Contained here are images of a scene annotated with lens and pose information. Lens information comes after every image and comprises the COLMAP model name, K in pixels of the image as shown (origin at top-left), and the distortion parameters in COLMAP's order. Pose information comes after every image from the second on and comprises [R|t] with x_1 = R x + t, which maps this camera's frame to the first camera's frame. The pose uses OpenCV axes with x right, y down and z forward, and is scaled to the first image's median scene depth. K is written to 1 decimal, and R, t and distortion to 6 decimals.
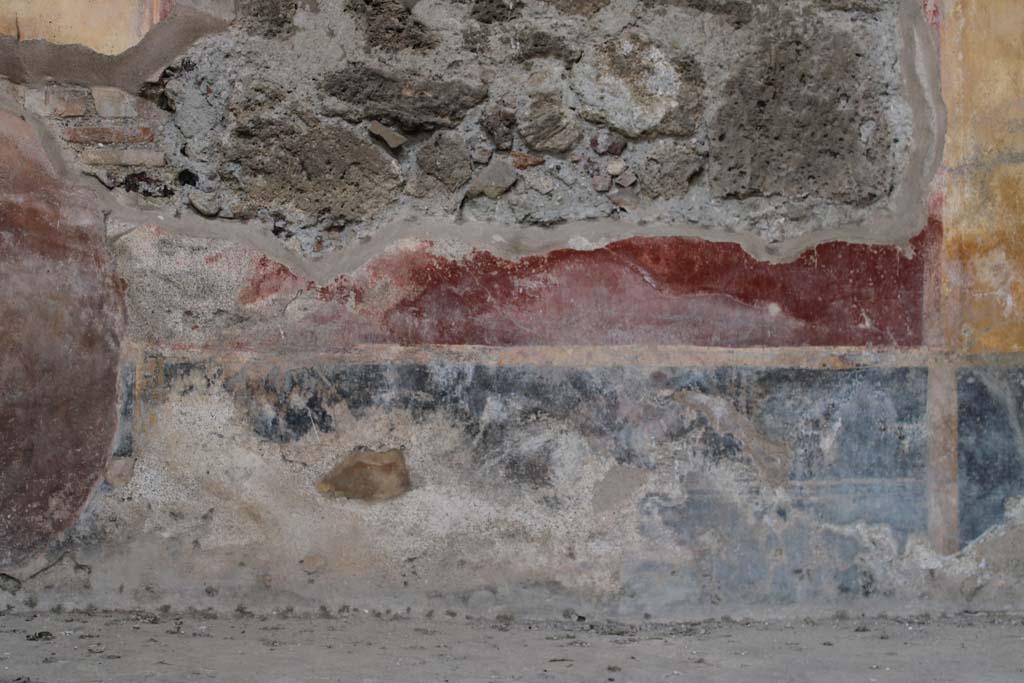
lens RADIAL K [[1679.1, 0, 500.4], [0, 1679.1, 328.8], [0, 0, 1]] dist [-0.009201, 0.000000]
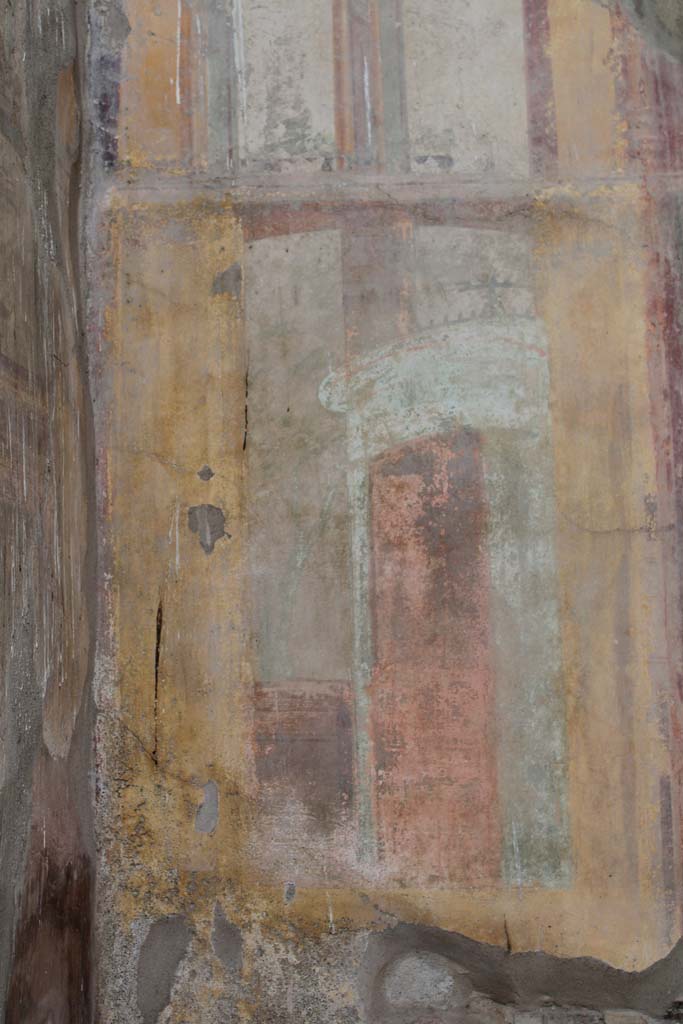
lens RADIAL K [[1680.9, 0, 336.9], [0, 1680.9, 513.1], [0, 0, 1]] dist [-0.001406, 0.000000]
pose [[0.995014, -0.026132, -0.096252, -0.284441], [0.014454, 0.992658, -0.120089, -0.276734], [0.098683, 0.118099, 0.988086, 0.219099]]
